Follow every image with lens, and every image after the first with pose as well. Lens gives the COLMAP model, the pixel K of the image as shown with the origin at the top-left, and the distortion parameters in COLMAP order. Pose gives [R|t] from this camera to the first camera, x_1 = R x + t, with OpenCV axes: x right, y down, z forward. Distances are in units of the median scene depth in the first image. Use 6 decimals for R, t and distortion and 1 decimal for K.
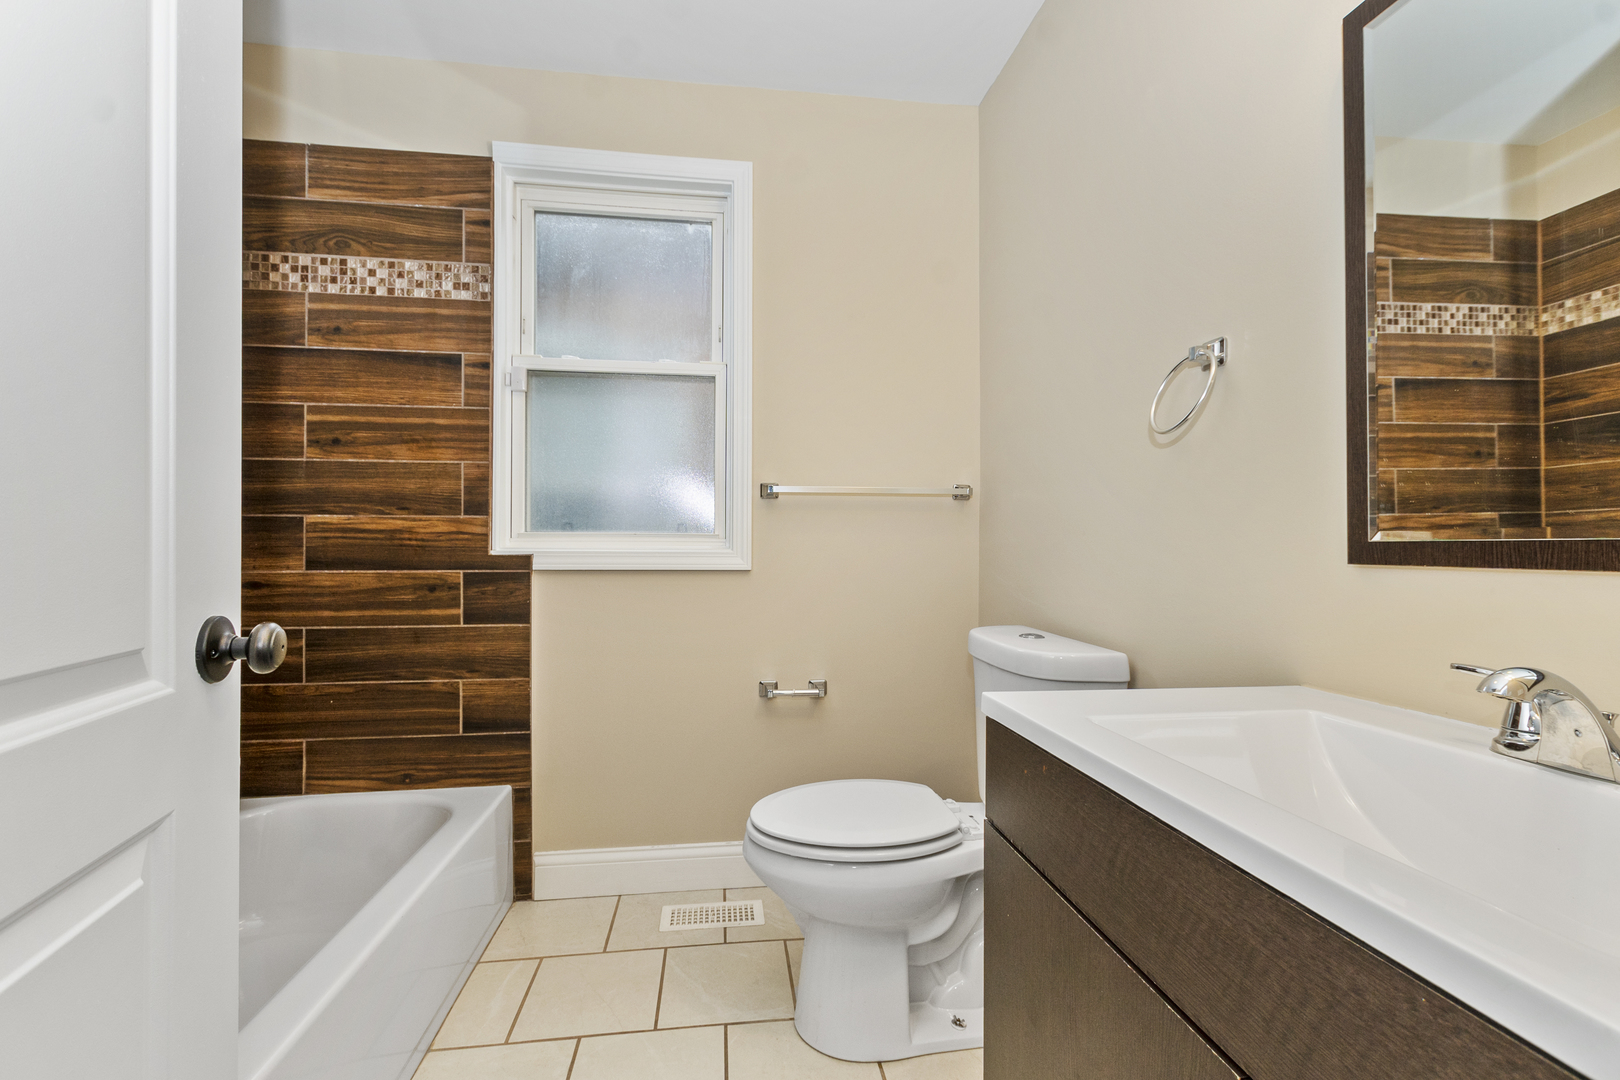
lens RADIAL K [[706.8, 0, 811.1], [0, 706.8, 543.7], [0, 0, 1]] dist [0.009669, -0.002118]
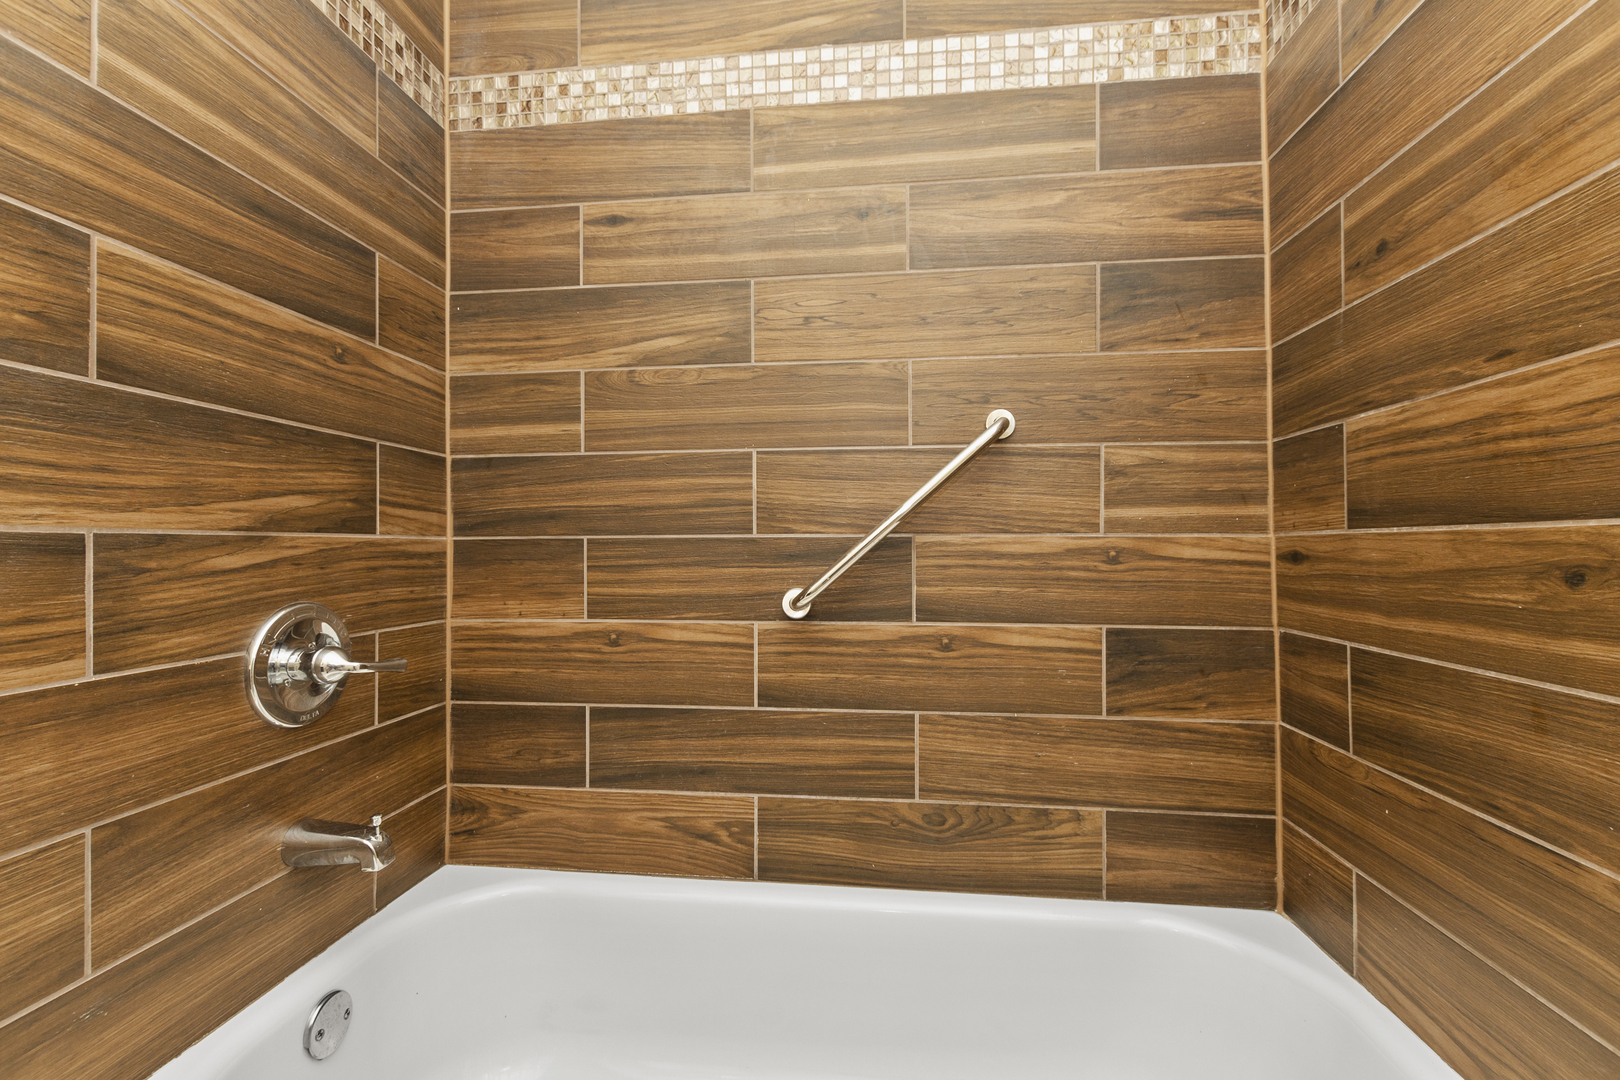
lens RADIAL K [[706.8, 0, 807.4], [0, 706.8, 541.3], [0, 0, 1]] dist [0.009669, -0.002118]
pose [[-0.233105, -0.009944, -0.972401, -0.134664], [0.004715, 0.999924, -0.011356, 0.049964], [0.972440, -0.007232, -0.233041, 0.743863]]
